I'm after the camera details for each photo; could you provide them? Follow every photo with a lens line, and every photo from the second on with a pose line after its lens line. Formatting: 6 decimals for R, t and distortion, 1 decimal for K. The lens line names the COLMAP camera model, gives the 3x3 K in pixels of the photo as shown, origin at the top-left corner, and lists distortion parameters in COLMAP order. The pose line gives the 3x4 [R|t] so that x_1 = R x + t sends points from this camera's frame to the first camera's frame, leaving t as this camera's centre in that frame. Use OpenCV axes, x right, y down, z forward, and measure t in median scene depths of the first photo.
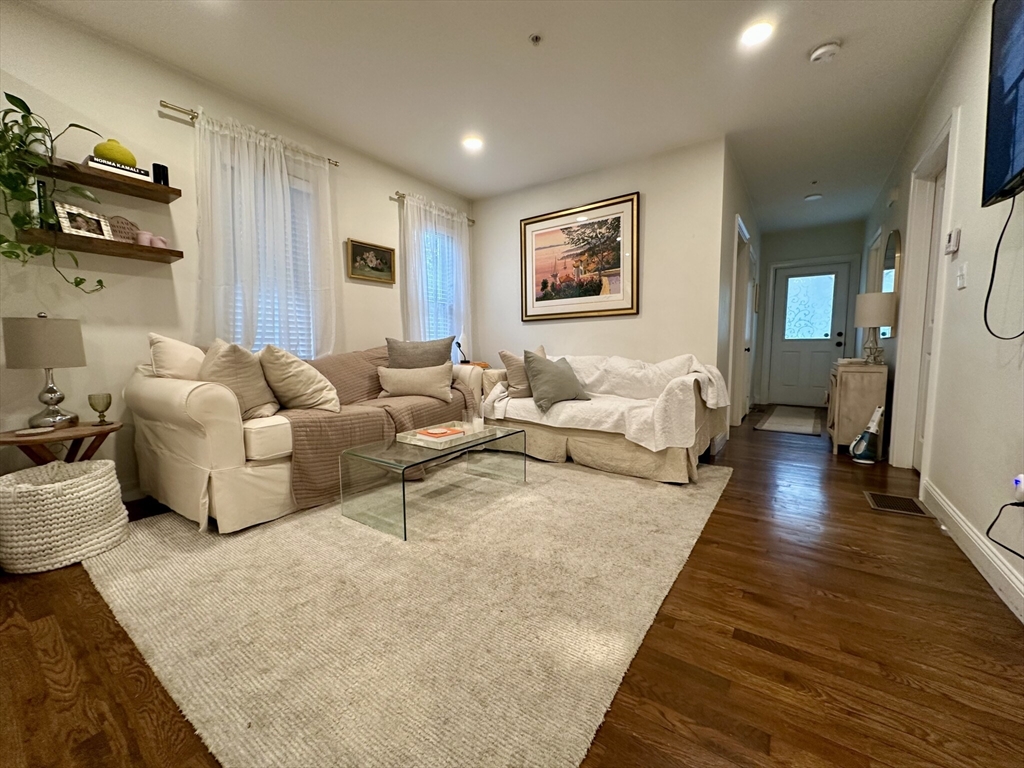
lens RADIAL K [[406.0, 0, 511.4], [0, 406.0, 382.9], [0, 0, 1]] dist [-0.000695, 0.000176]
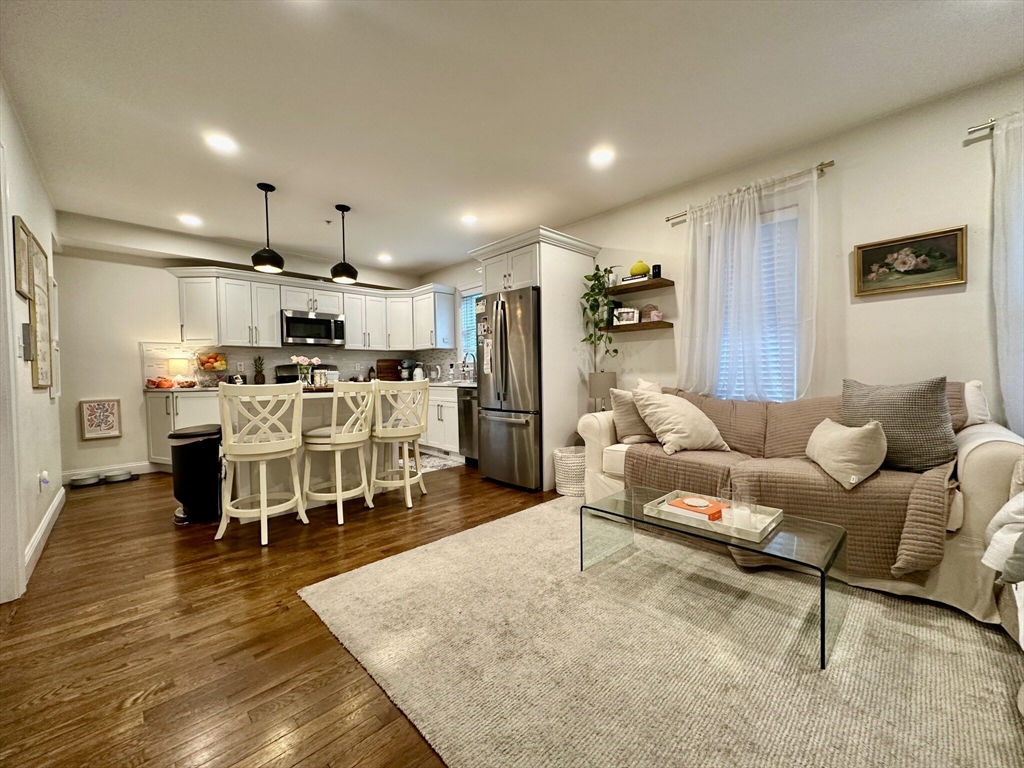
lens RADIAL K [[406.0, 0, 516.0], [0, 406.0, 385.3], [0, 0, 1]] dist [-0.000695, 0.000176]
pose [[-0.181566, 0.030854, -0.982895, 0.555703], [-0.070002, 0.996567, 0.044214, -0.103441], [0.980884, 0.076832, -0.178783, 0.636769]]
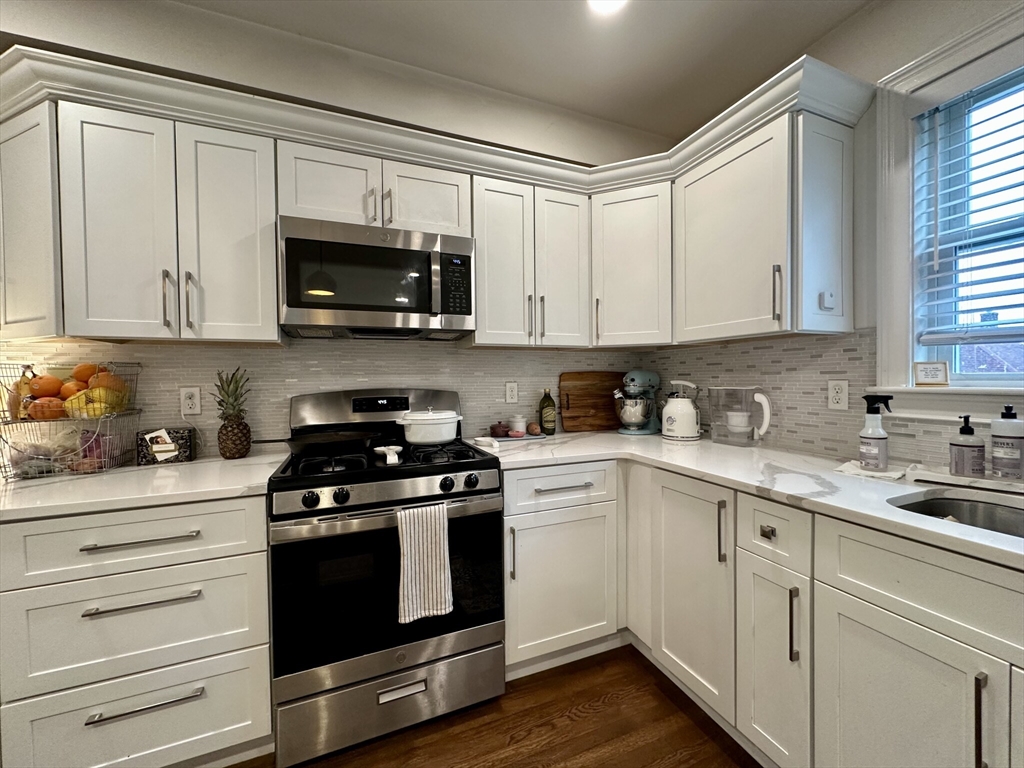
lens RADIAL K [[406.0, 0, 508.0], [0, 406.0, 381.9], [0, 0, 1]] dist [-0.000695, 0.000176]
pose [[-0.544721, 0.013930, -0.838501, -0.644307], [-0.060846, 0.996570, 0.056084, -0.113191], [0.836407, 0.081570, -0.542005, -0.095841]]
